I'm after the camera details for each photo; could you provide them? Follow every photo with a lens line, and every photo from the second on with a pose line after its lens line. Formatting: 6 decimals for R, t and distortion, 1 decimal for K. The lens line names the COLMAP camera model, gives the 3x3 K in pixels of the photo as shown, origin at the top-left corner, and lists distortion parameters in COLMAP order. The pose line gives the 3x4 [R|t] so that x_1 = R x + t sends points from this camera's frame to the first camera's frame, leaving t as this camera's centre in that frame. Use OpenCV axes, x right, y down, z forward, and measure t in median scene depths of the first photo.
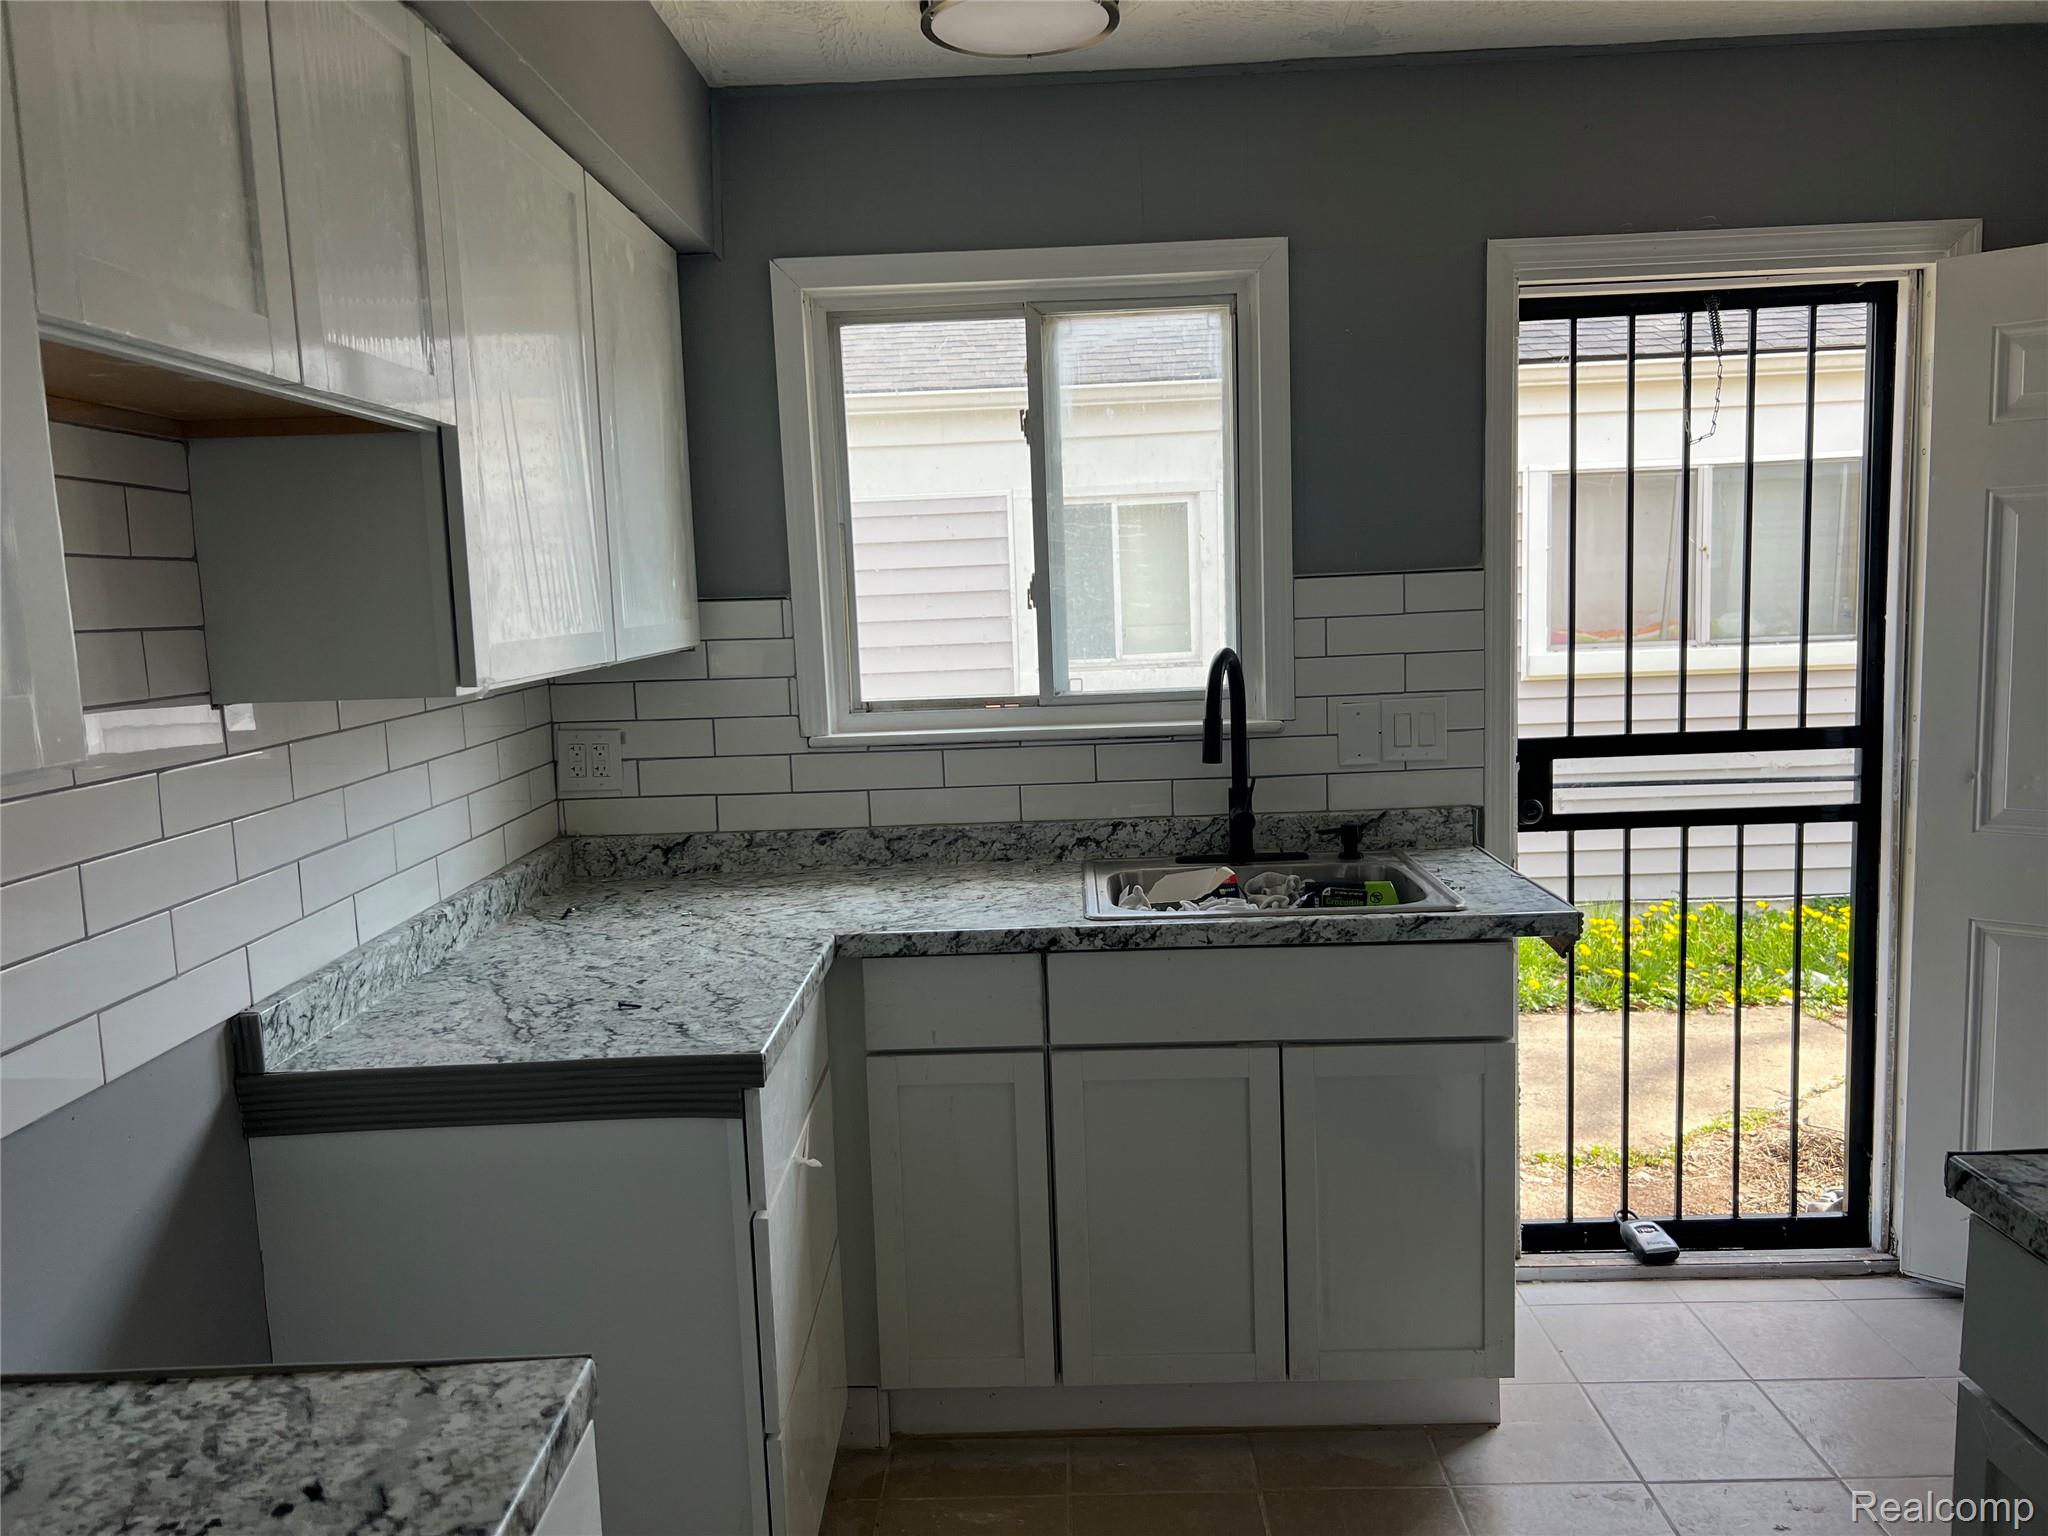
lens RADIAL K [[1546.4, 0, 1018.5], [0, 1546.4, 776.6], [0, 0, 1]] dist [0.052548, -0.051312]
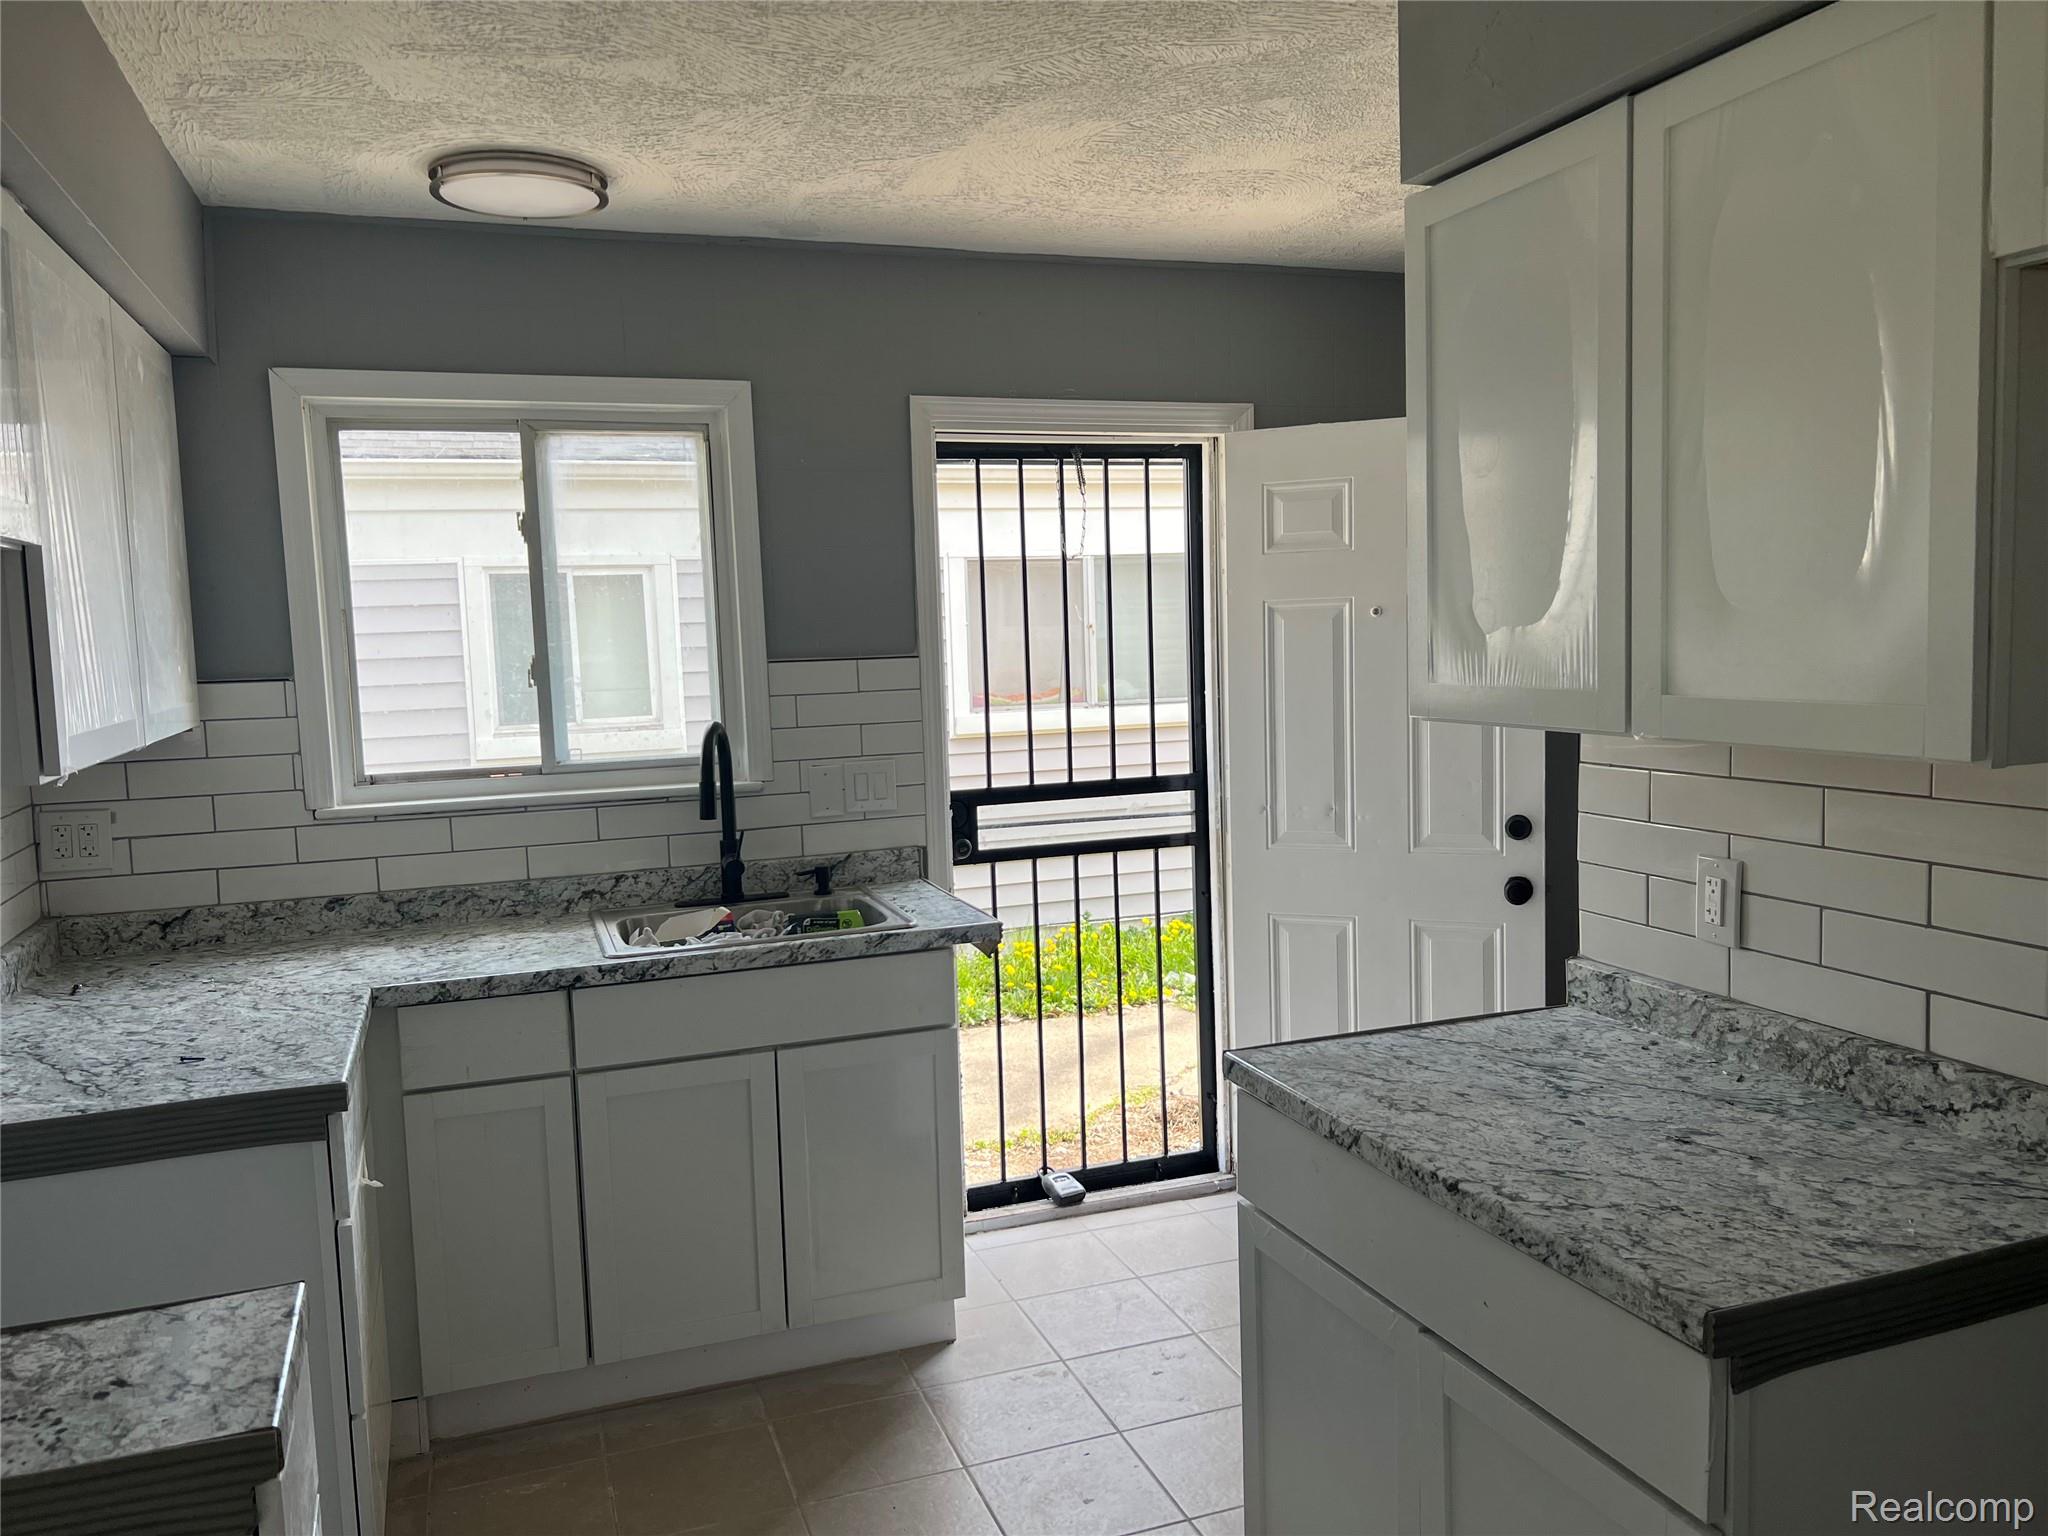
lens RADIAL K [[1546.4, 0, 1018.5], [0, 1546.4, 776.6], [0, 0, 1]] dist [0.052548, -0.051312]
pose [[0.936548, -0.027731, 0.349441, -0.061134], [0.040506, 0.998750, -0.029302, 0.002590], [-0.348192, 0.041597, 0.936500, -0.183329]]
